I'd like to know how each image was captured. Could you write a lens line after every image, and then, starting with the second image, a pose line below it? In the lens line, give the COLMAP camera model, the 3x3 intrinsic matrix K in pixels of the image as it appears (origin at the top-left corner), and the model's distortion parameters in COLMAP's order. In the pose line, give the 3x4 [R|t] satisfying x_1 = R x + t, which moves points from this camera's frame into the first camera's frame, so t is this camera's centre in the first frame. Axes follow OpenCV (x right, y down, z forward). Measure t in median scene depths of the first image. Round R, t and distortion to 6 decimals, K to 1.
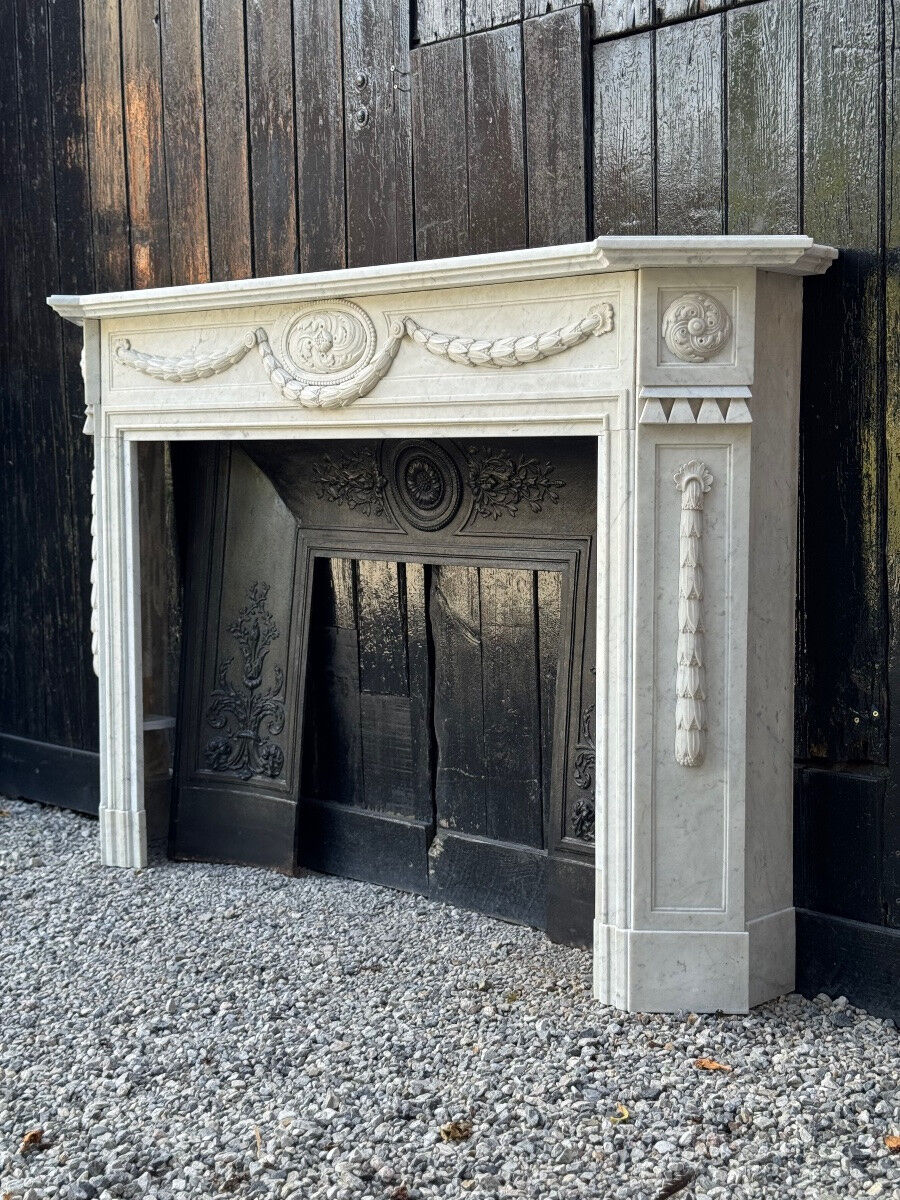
lens RADIAL K [[1677.0, 0, 450.0], [0, 1677.0, 600.0], [0, 0, 1]] dist [0.192718, -0.411608]
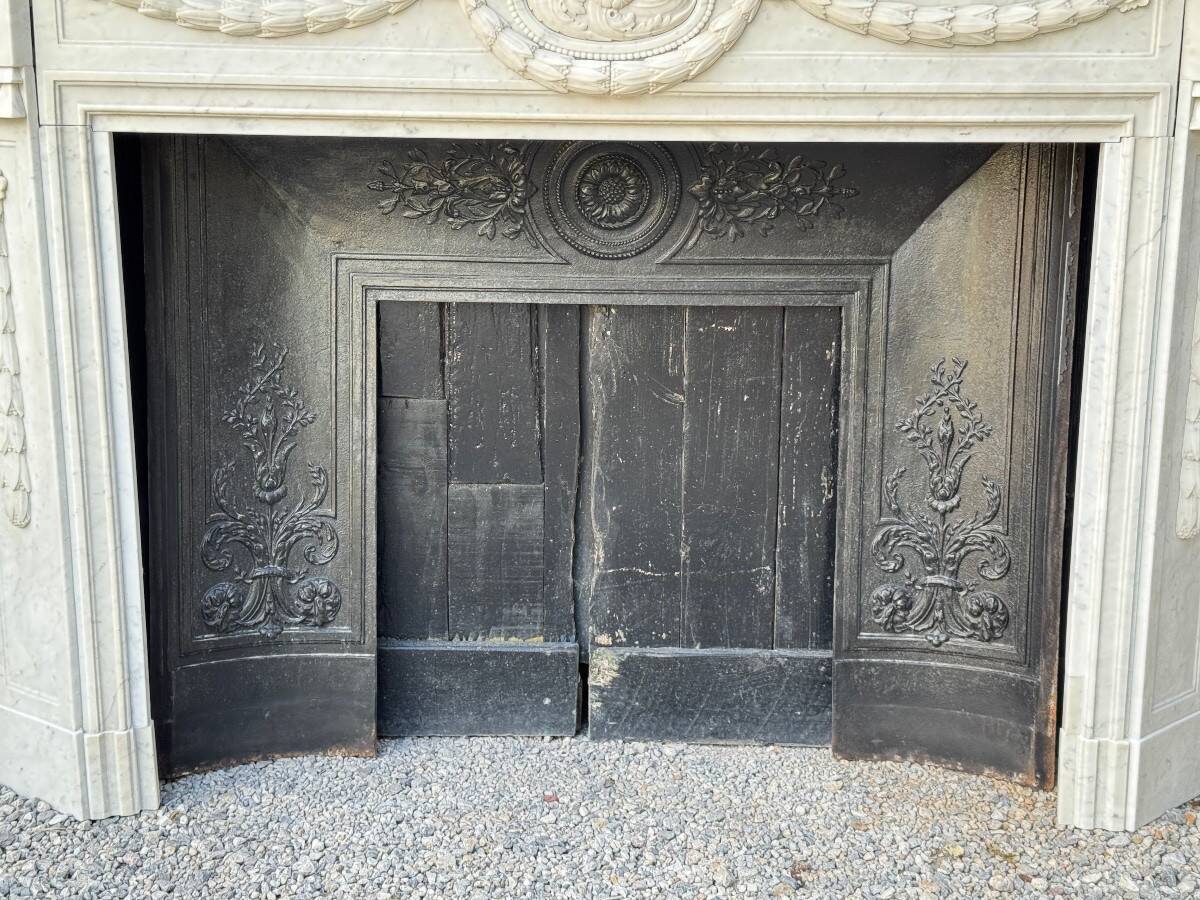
lens RADIAL K [[1677.5, 0, 600.0], [0, 1677.5, 450.0], [0, 0, 1]] dist [0.195621, -0.404200]
pose [[0.727588, -0.152045, 0.668953, -0.634673], [0.045511, 0.983679, 0.174079, -0.106856], [-0.684503, -0.096213, 0.722633, 0.582243]]
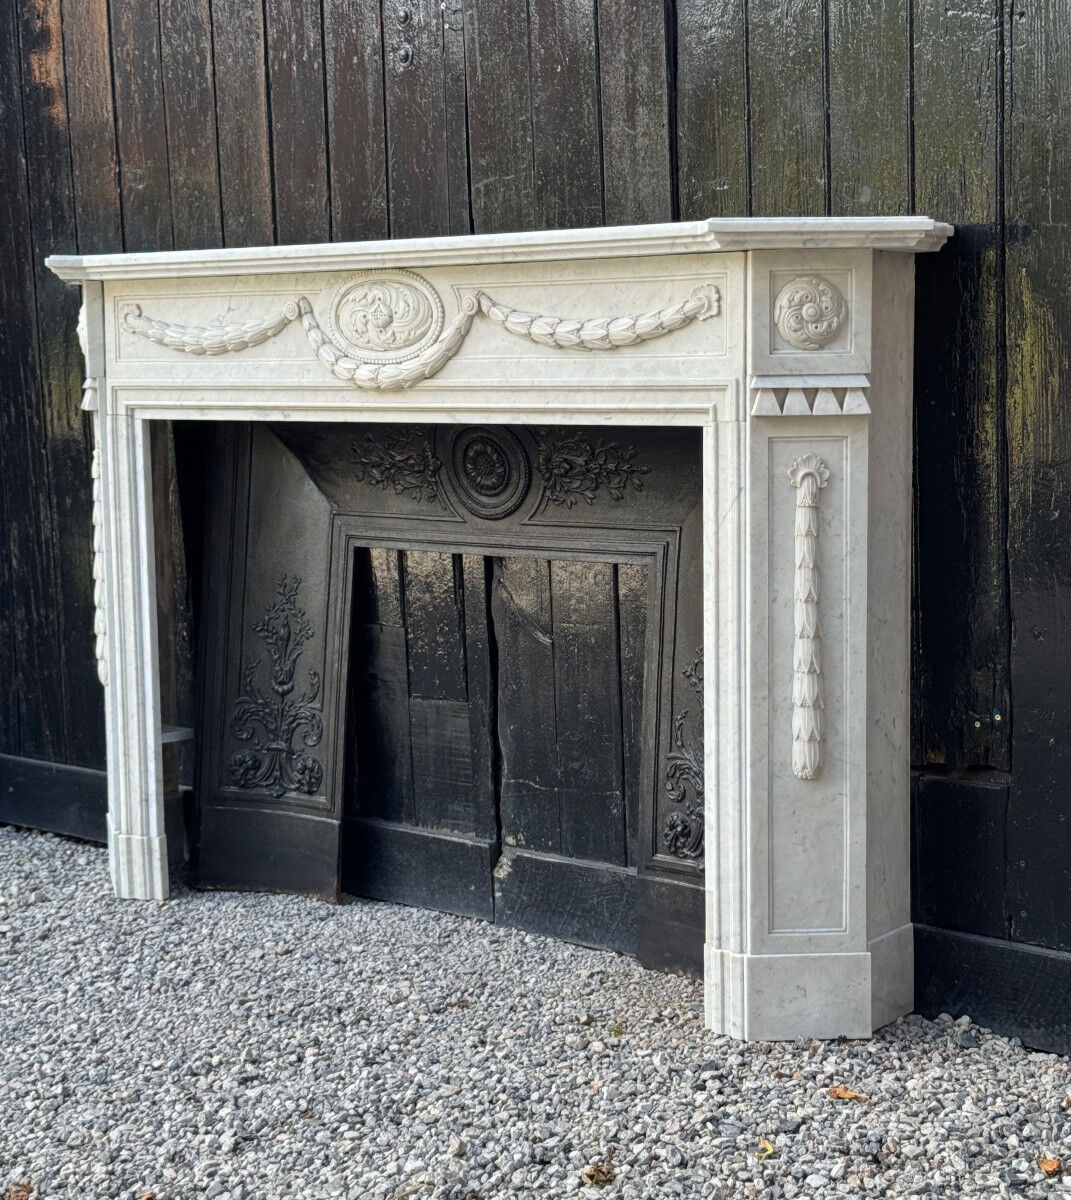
lens RADIAL K [[2050.7, 0, 536.8], [0, 2050.7, 591.4], [0, 0, 1]] dist [0.164346, -0.239380]
pose [[0.996028, -0.020990, 0.086537, -0.104400], [0.018606, 0.999427, 0.028262, -0.040882], [-0.087080, -0.026539, 0.995848, -0.124767]]
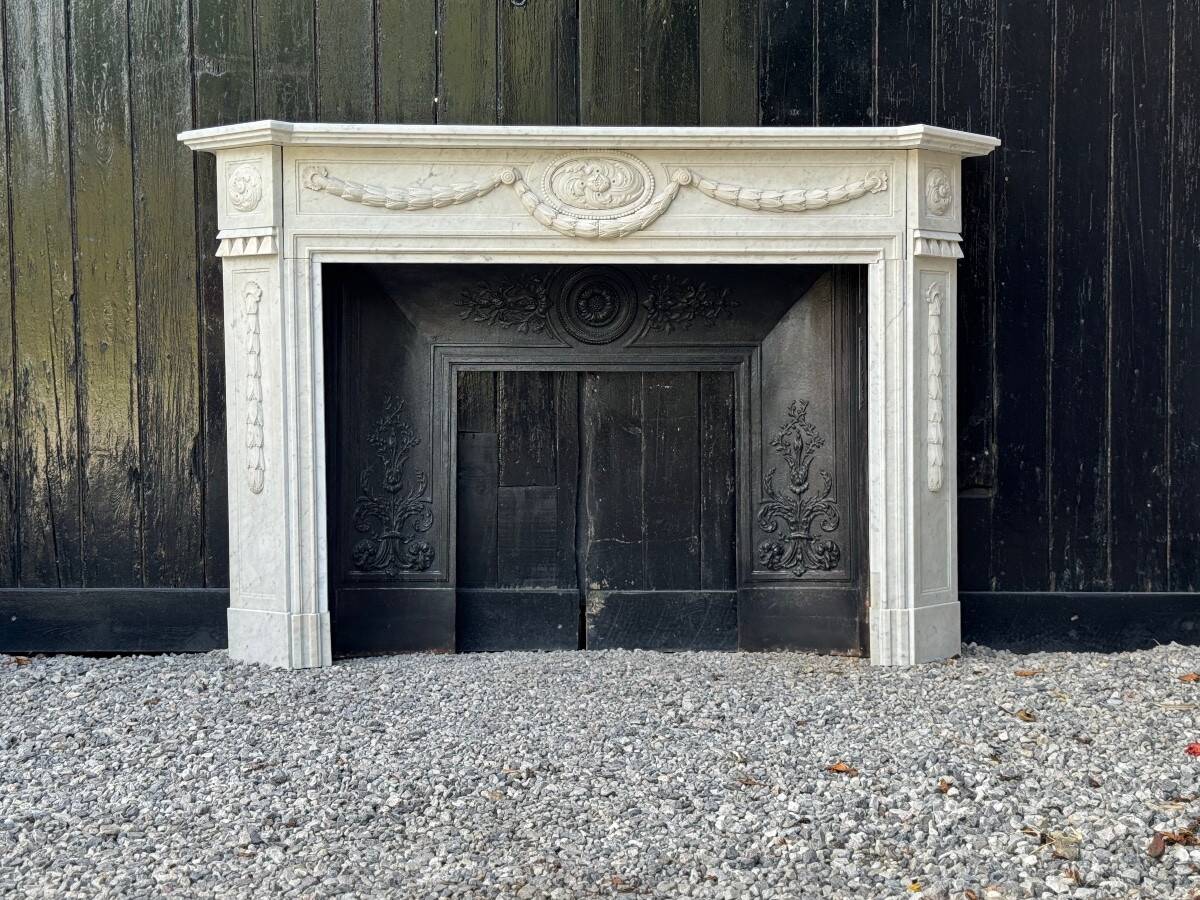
lens RADIAL K [[1716.3, 0, 598.5], [0, 1716.3, 454.2], [0, 0, 1]] dist [0.157701, -0.012803]
pose [[0.702275, -0.035225, 0.711034, -1.117186], [0.060049, 0.998147, -0.009861, 0.063209], [-0.709369, 0.049622, 0.703089, 0.152307]]
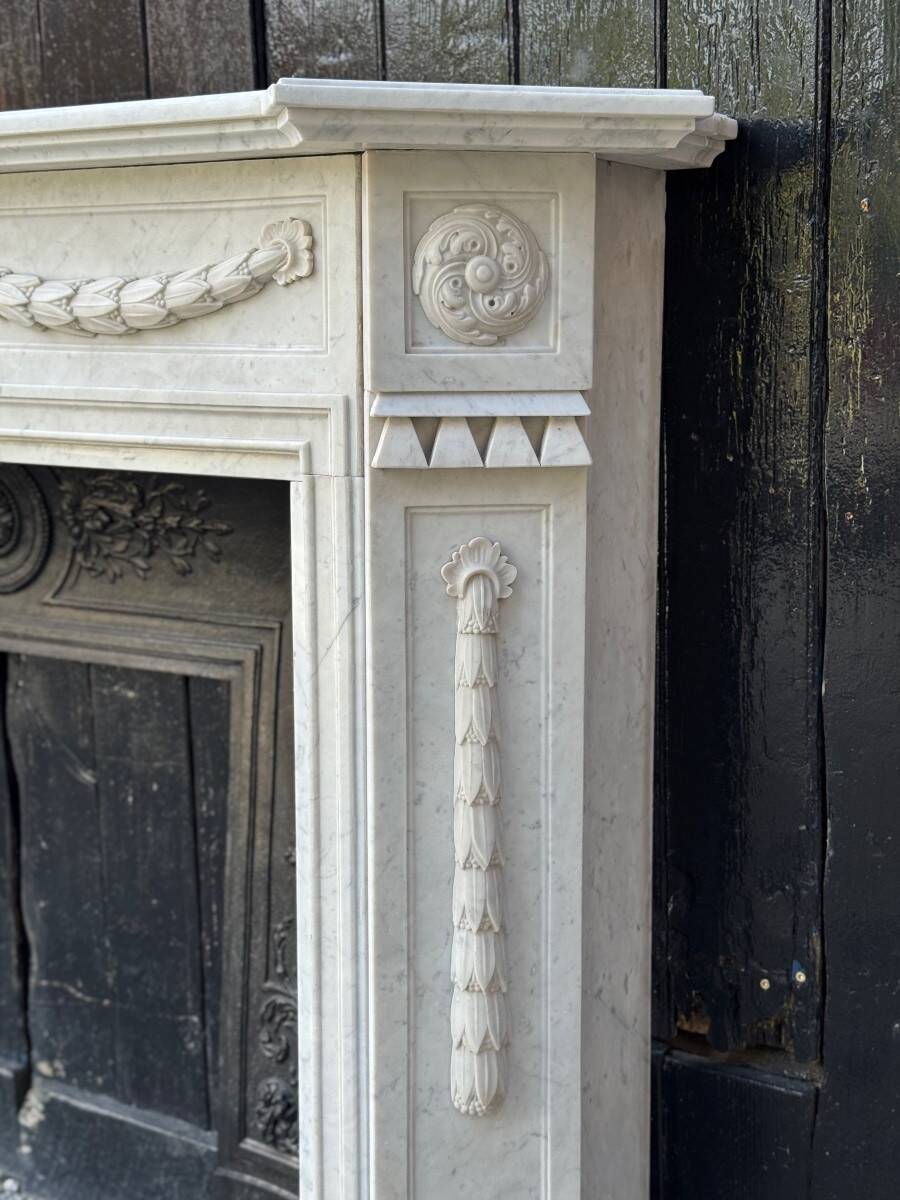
lens RADIAL K [[1677.5, 0, 444.7], [0, 1677.5, 604.9], [0, 0, 1]] dist [0.195621, -0.404200]
pose [[0.983326, -0.031415, 0.179120, 0.041792], [0.016493, 0.996312, 0.084199, -0.103394], [-0.181105, -0.079841, 0.980218, 0.491954]]
